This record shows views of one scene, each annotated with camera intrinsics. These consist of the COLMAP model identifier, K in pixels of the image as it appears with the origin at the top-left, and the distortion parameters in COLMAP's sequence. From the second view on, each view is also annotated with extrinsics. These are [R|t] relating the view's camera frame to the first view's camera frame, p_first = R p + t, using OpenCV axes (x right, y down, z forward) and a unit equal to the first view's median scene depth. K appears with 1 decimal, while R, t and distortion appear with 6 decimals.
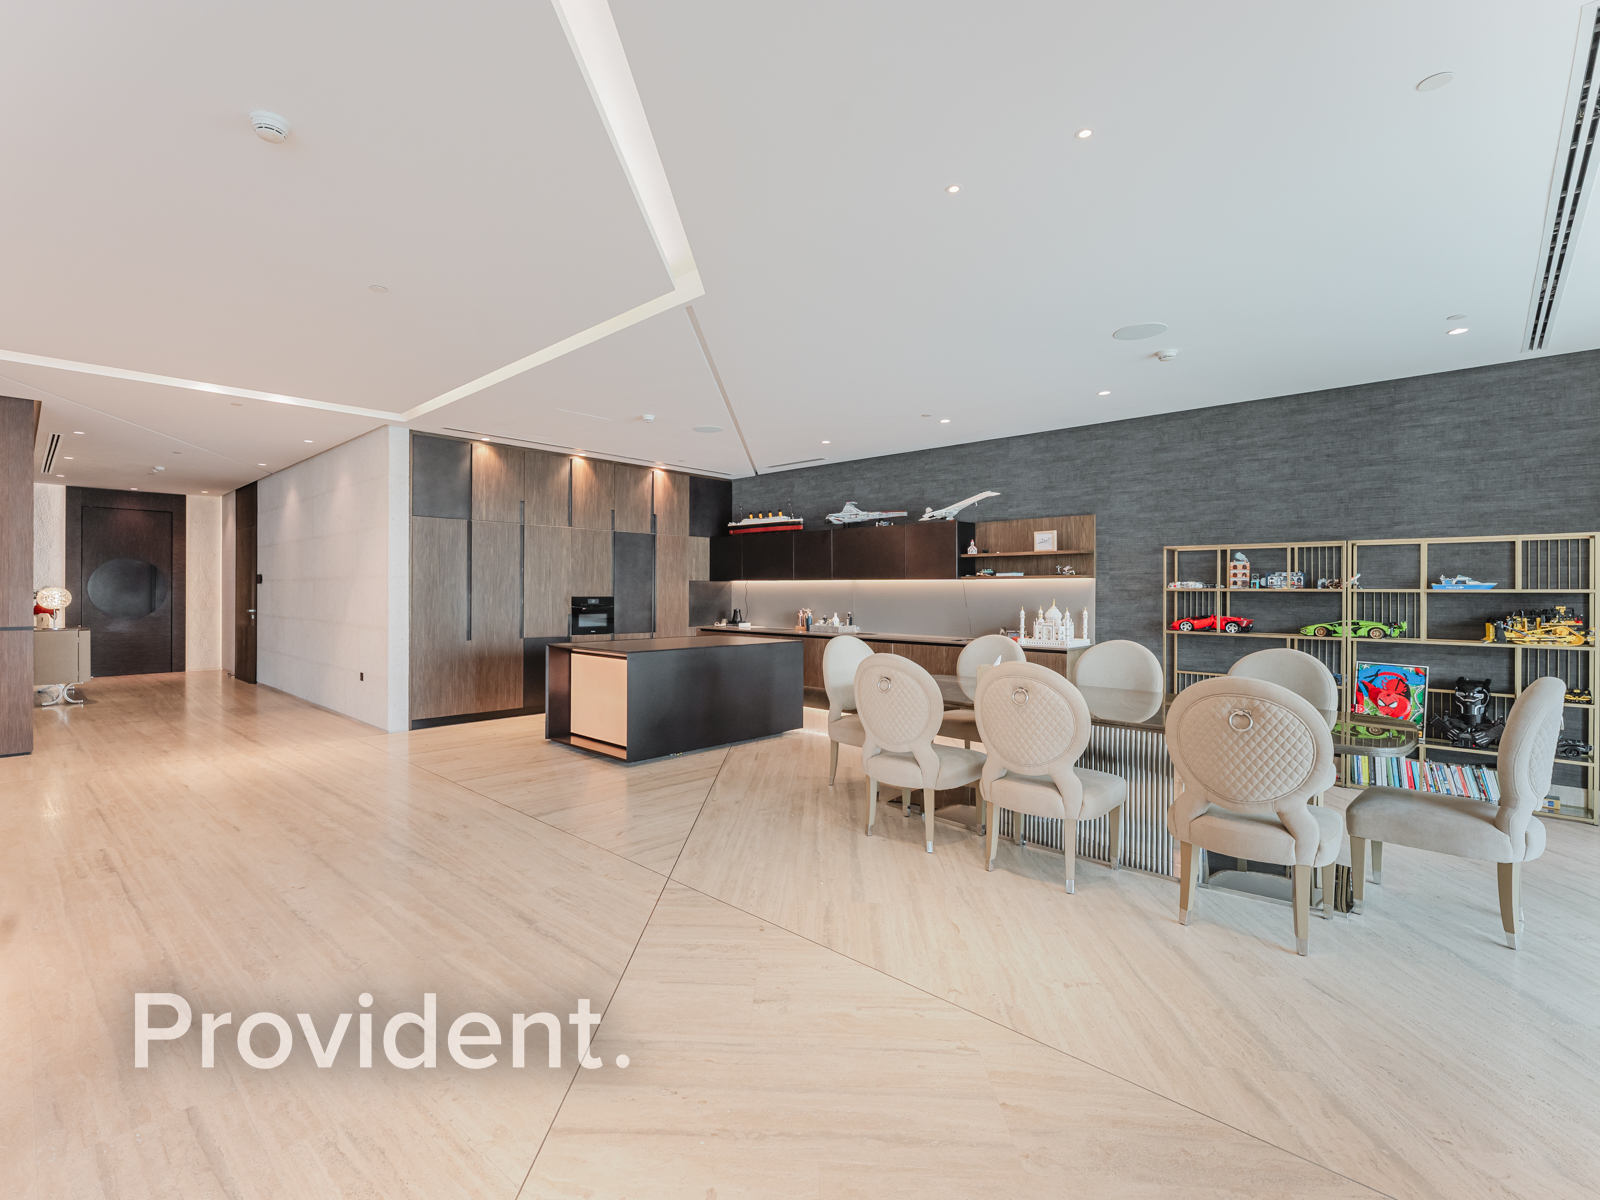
lens RADIAL K [[729.9, 0, 752.0], [0, 729.9, 600.9], [0, 0, 1]] dist [0.004254, -0.002621]
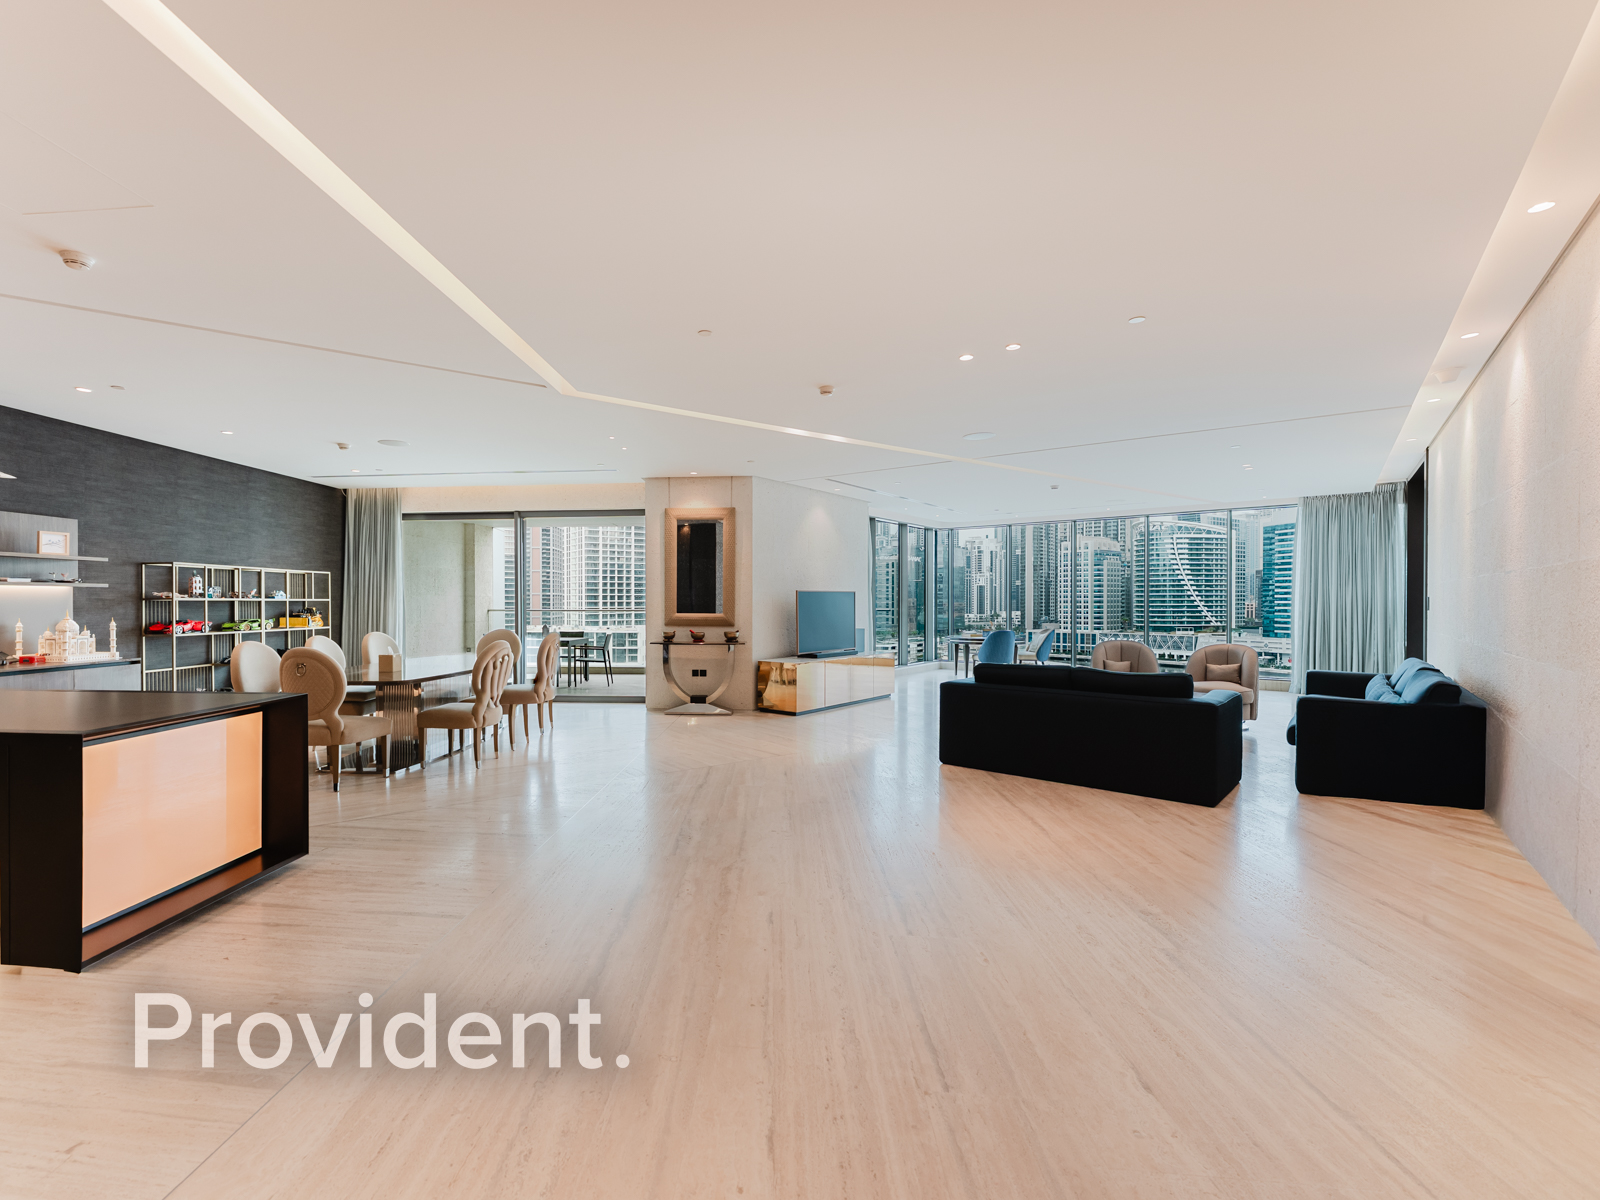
lens RADIAL K [[729.9, 0, 723.2], [0, 729.9, 608.9], [0, 0, 1]] dist [0.004254, -0.002621]
pose [[-0.626405, -0.012083, 0.779404, -0.888709], [0.010452, 0.999660, 0.023898, -0.018999], [-0.779428, 0.023117, -0.626066, 1.061652]]
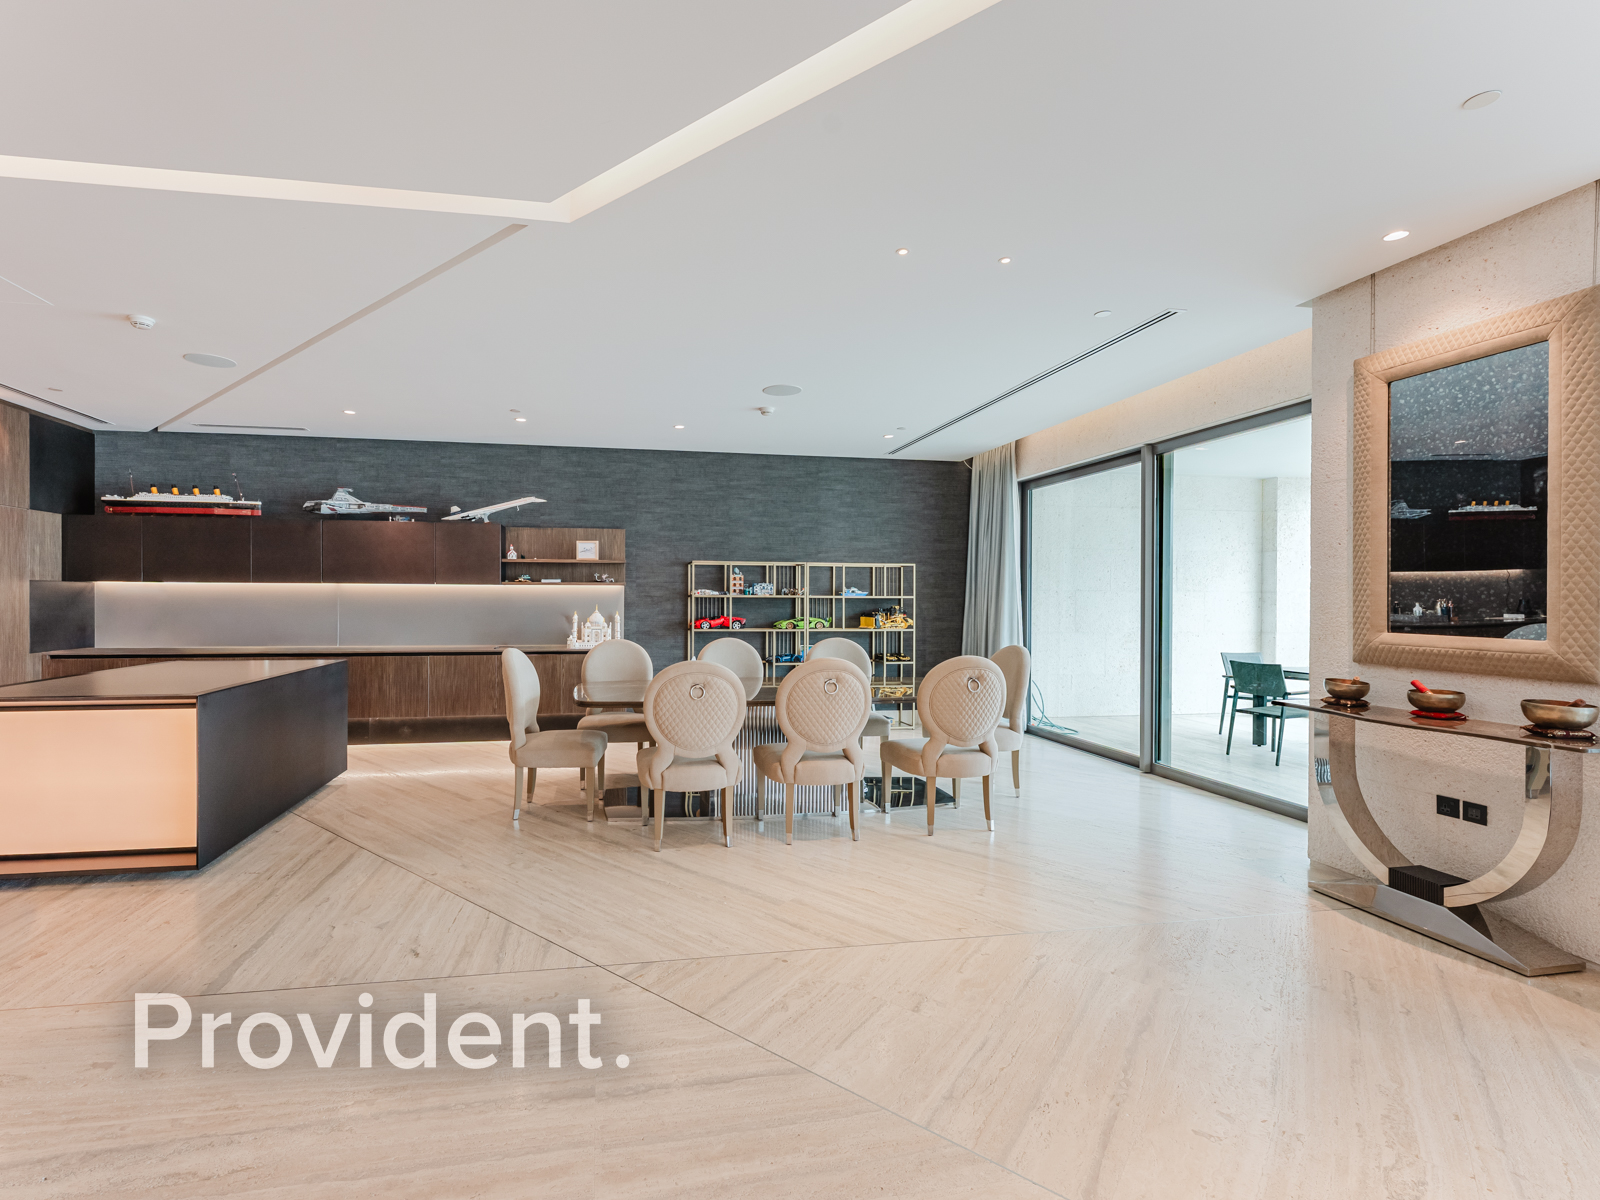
lens RADIAL K [[729.9, 0, 724.9], [0, 729.9, 598.3], [0, 0, 1]] dist [0.004254, -0.002621]
pose [[0.583244, -0.000919, 0.812297, -0.393734], [0.011565, 0.999907, -0.007173, -0.002465], [-0.812215, 0.013578, 0.583200, 0.254847]]
